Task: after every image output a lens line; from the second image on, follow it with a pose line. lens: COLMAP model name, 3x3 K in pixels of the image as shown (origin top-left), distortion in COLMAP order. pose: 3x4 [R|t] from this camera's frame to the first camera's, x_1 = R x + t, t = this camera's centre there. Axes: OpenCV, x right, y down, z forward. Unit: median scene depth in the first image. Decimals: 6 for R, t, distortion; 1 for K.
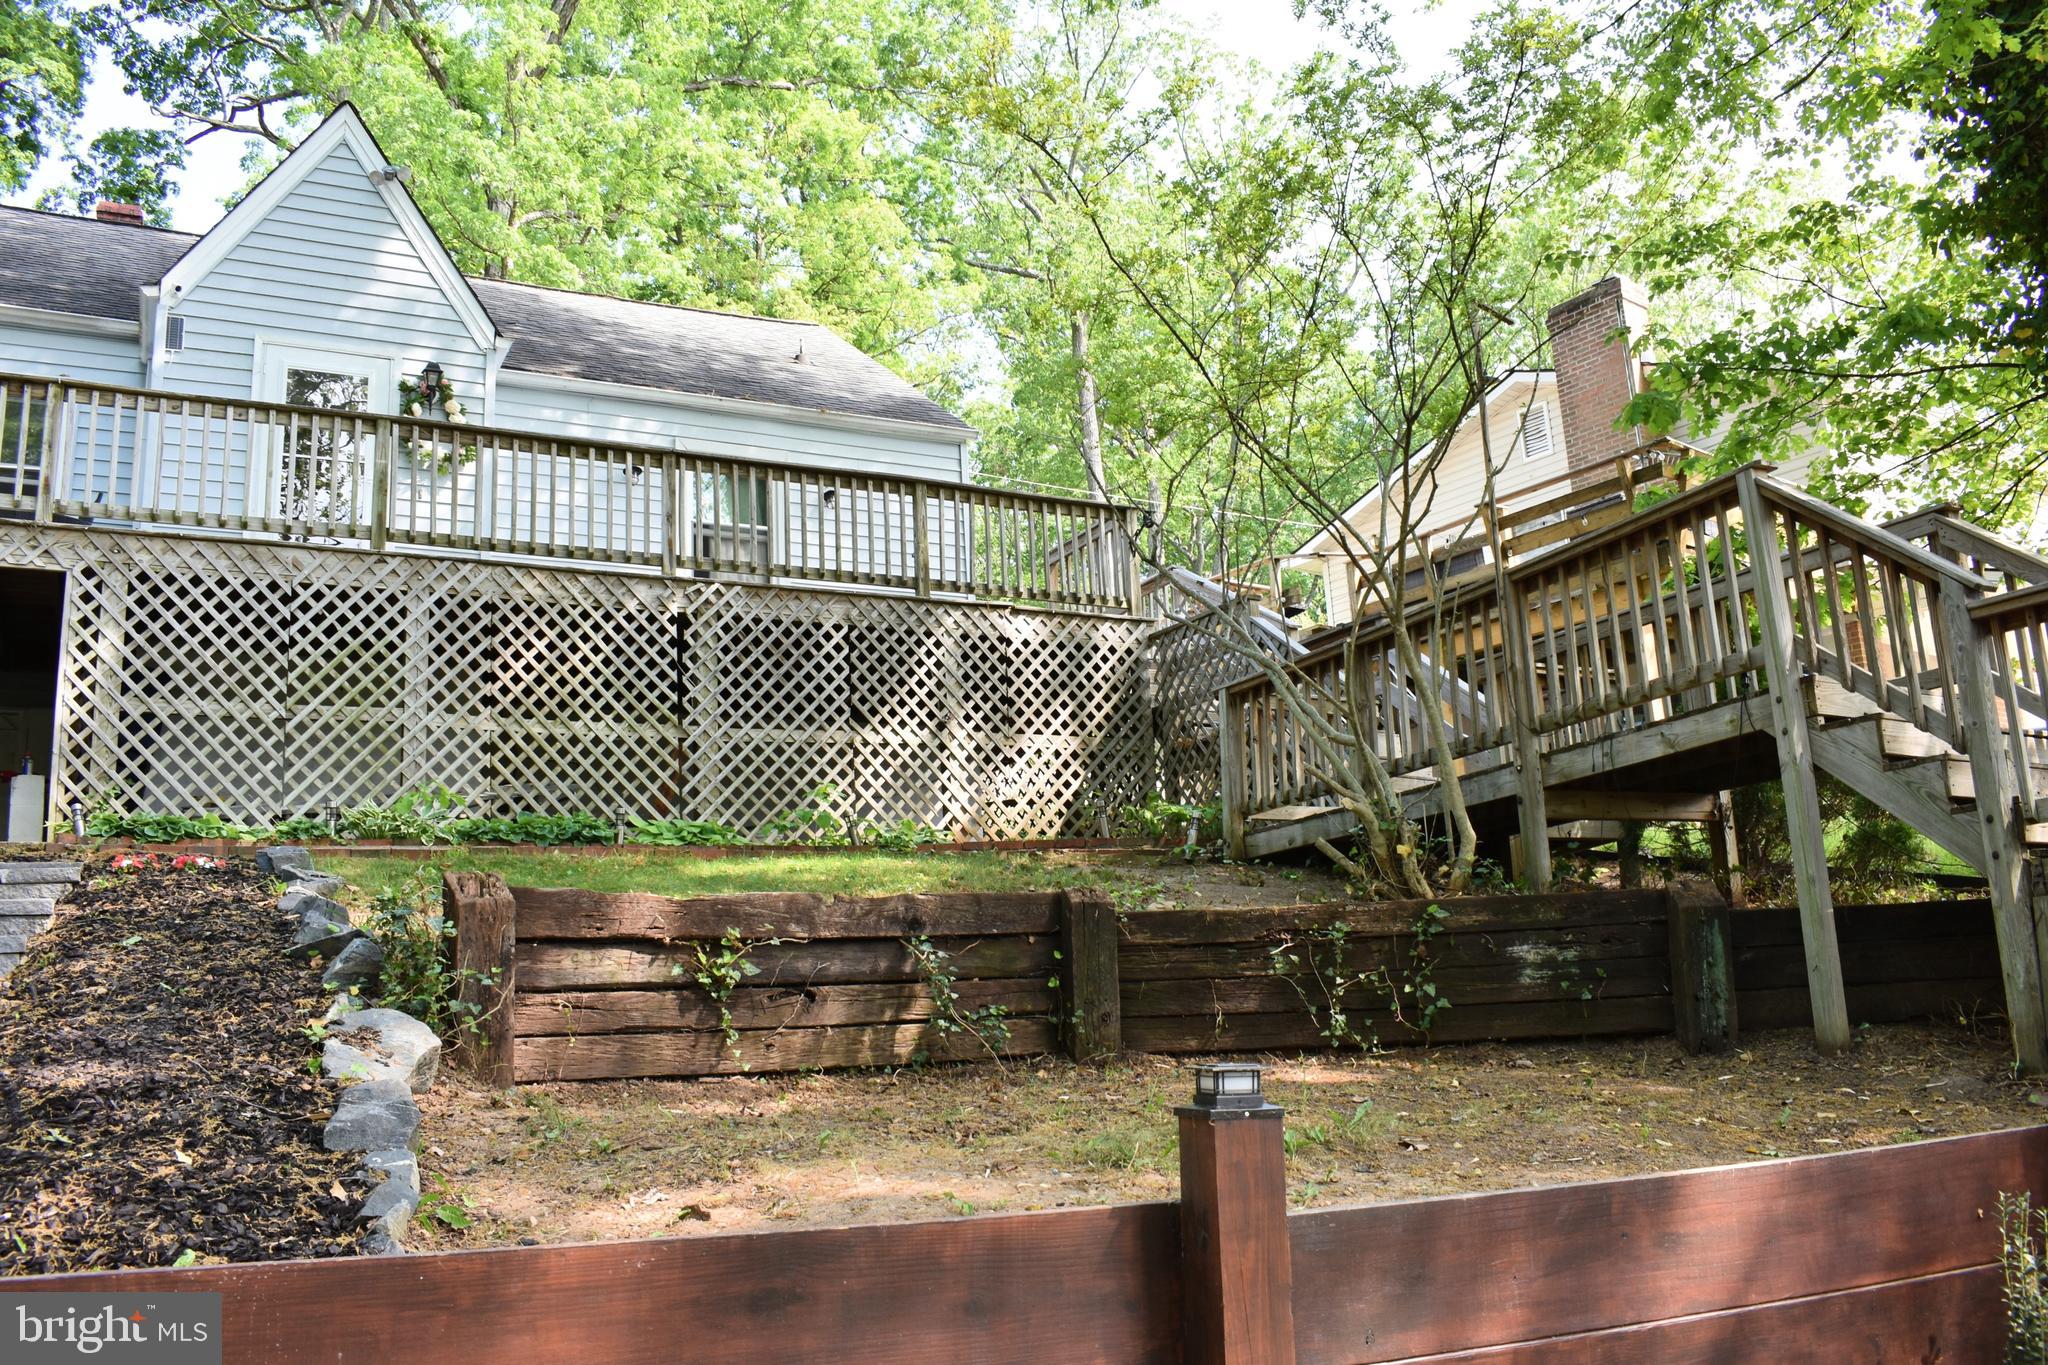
lens RADIAL K [[1690.9, 0, 1027.4], [0, 1690.9, 684.0], [0, 0, 1]] dist [-0.088175, 0.011232]
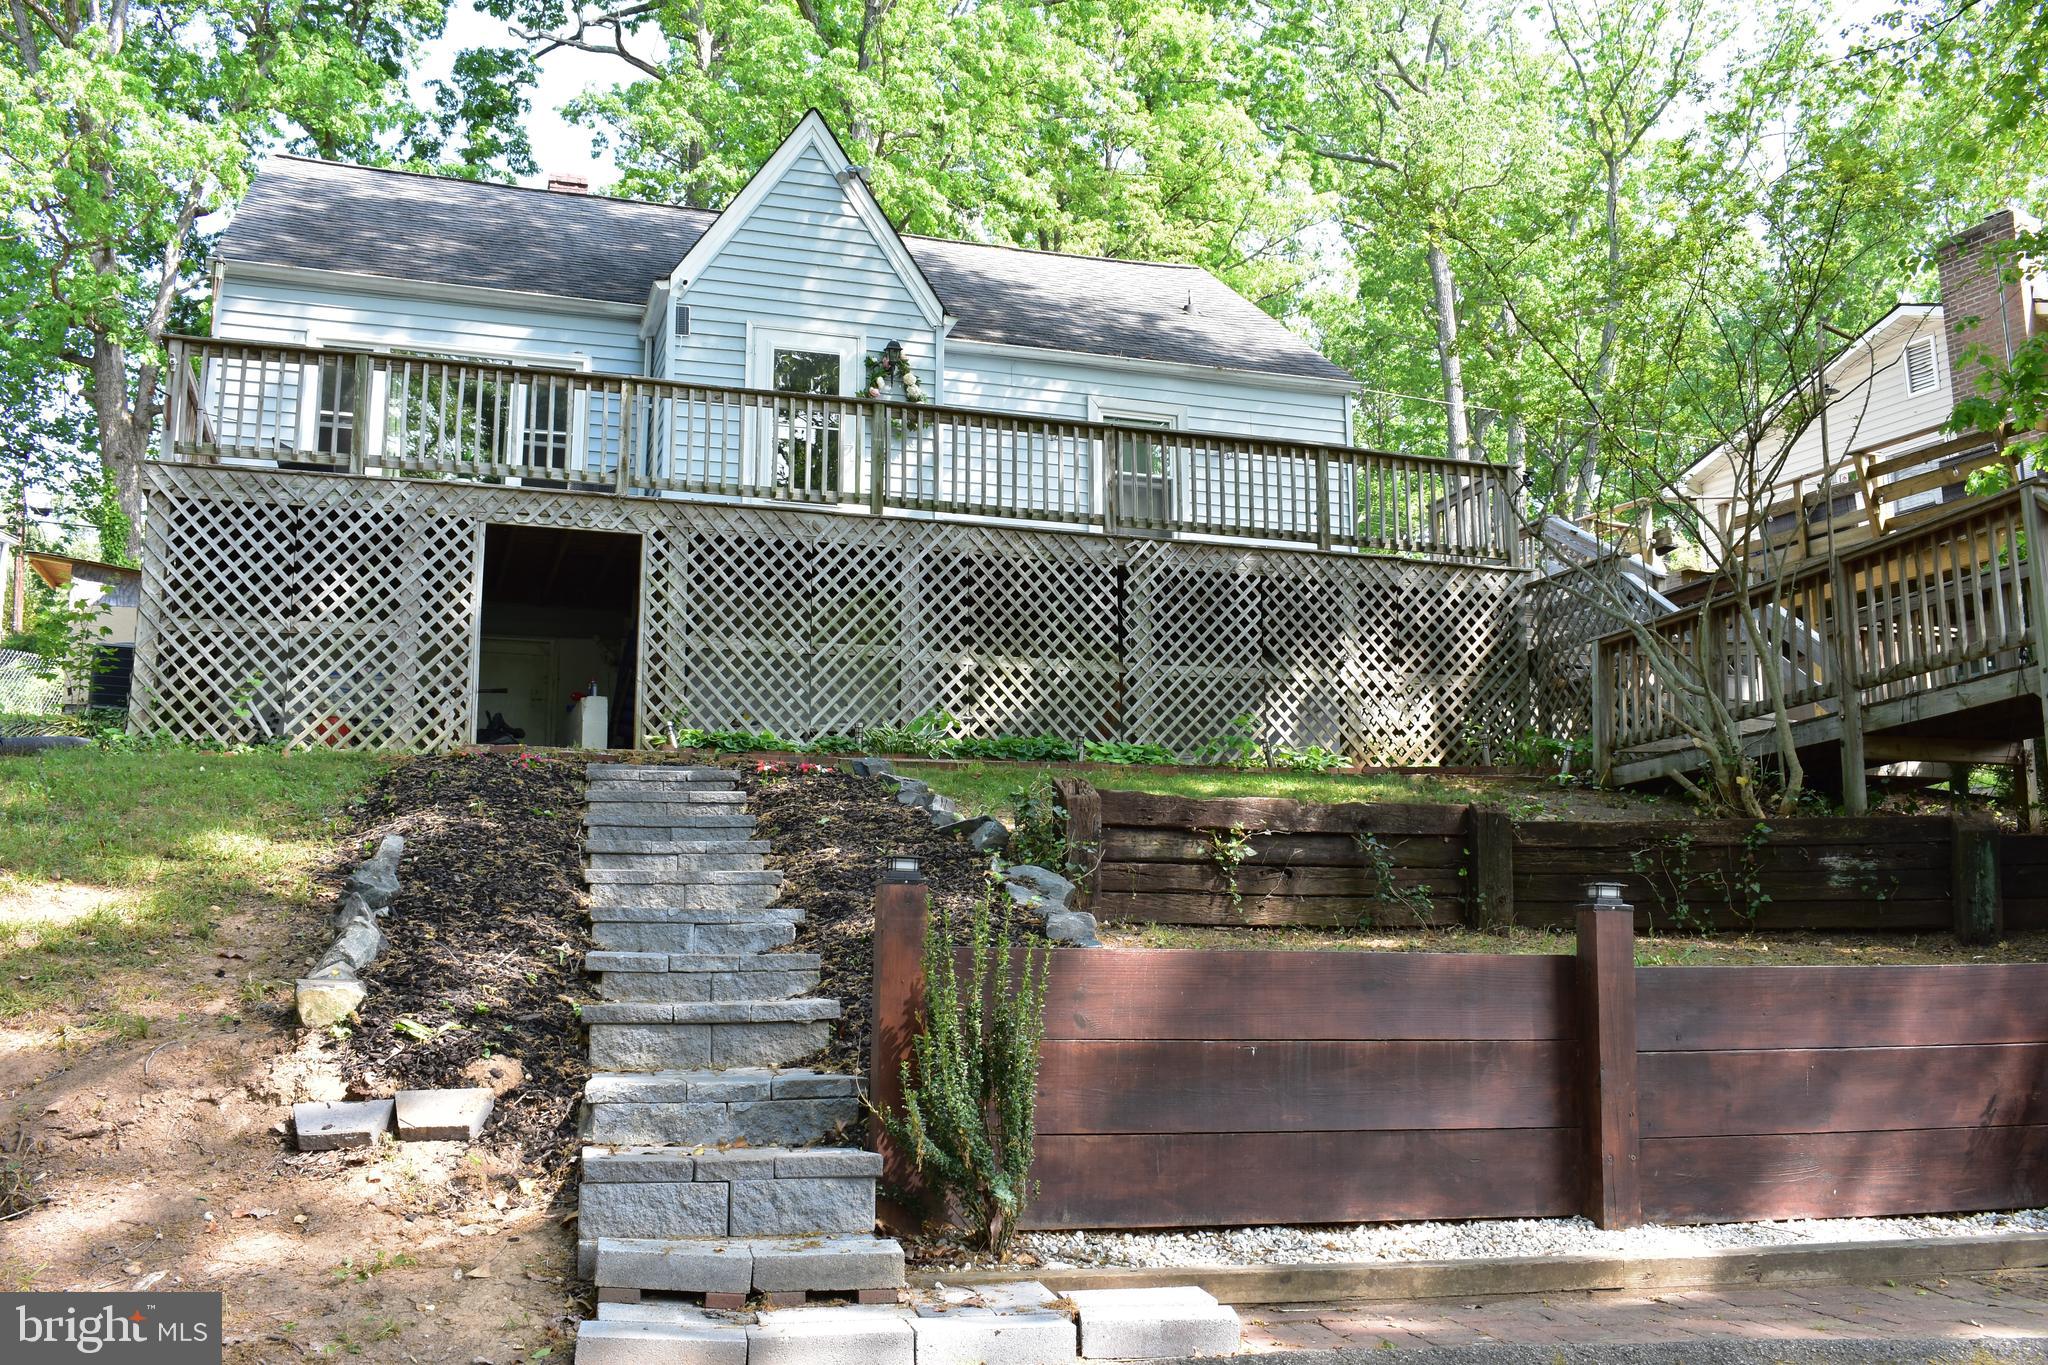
lens RADIAL K [[1886.0, 0, 1034.0], [0, 1886.0, 681.0], [0, 0, 1]] dist [-0.078174, 0.007049]
pose [[0.985416, 0.018314, -0.169172, -0.043658], [-0.010268, 0.998779, 0.048315, -0.026073], [0.169850, -0.045873, 0.984402, -0.316835]]
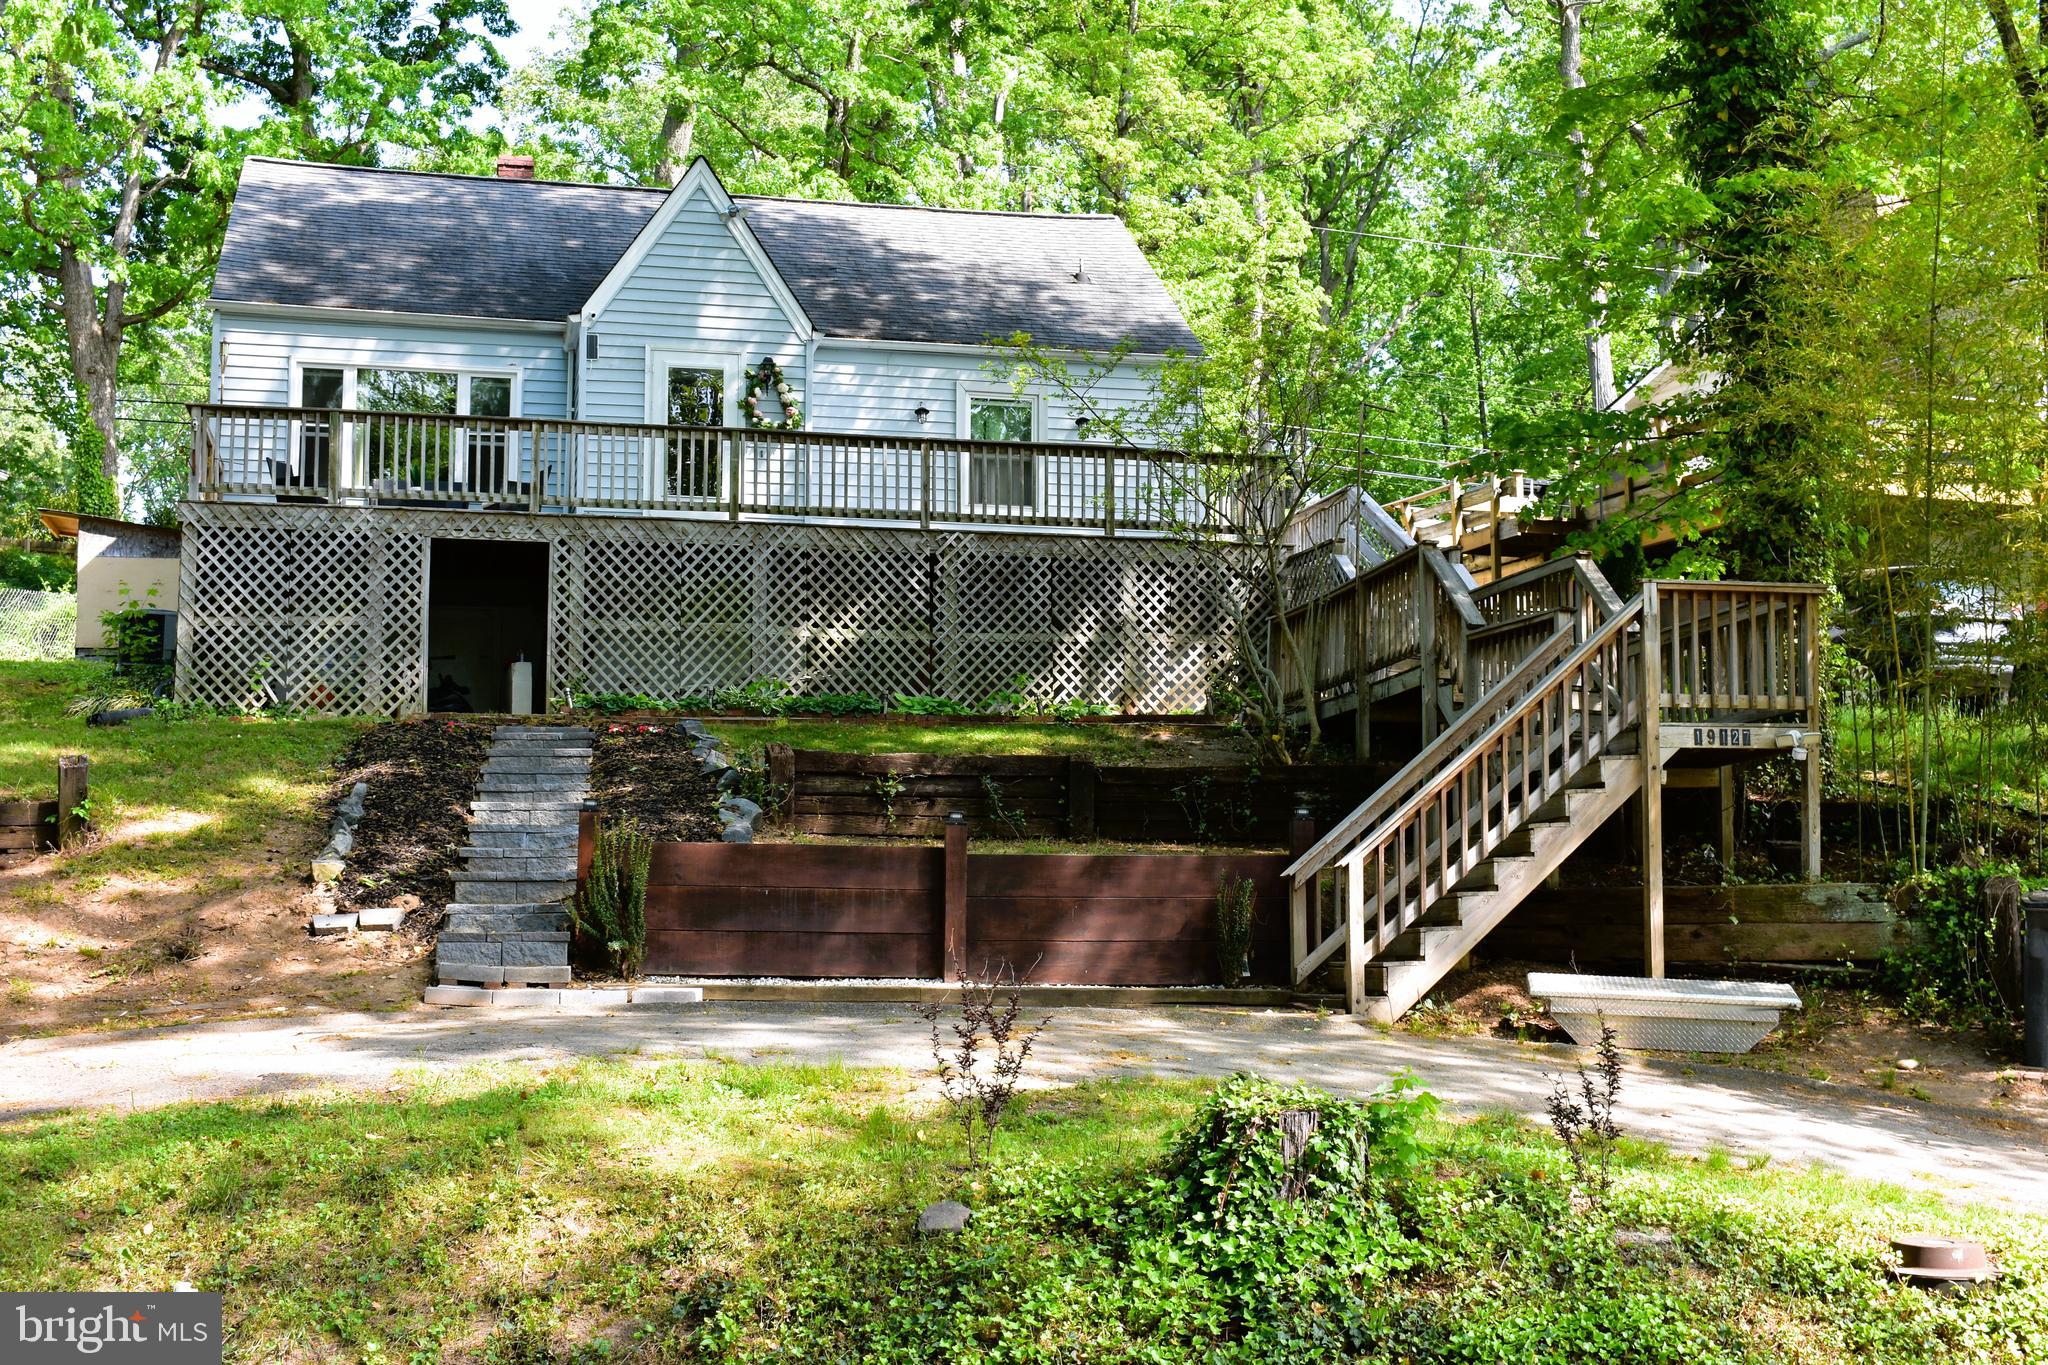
lens RADIAL K [[2576.2, 0, 1024.0], [0, 2576.2, 682.5], [0, 0, 1]] dist [-0.036626, -0.034076]
pose [[0.966780, 0.022570, -0.254610, 0.463297], [0.005882, 0.993866, 0.110436, -0.185530], [0.255541, -0.108265, 0.960717, -1.193502]]
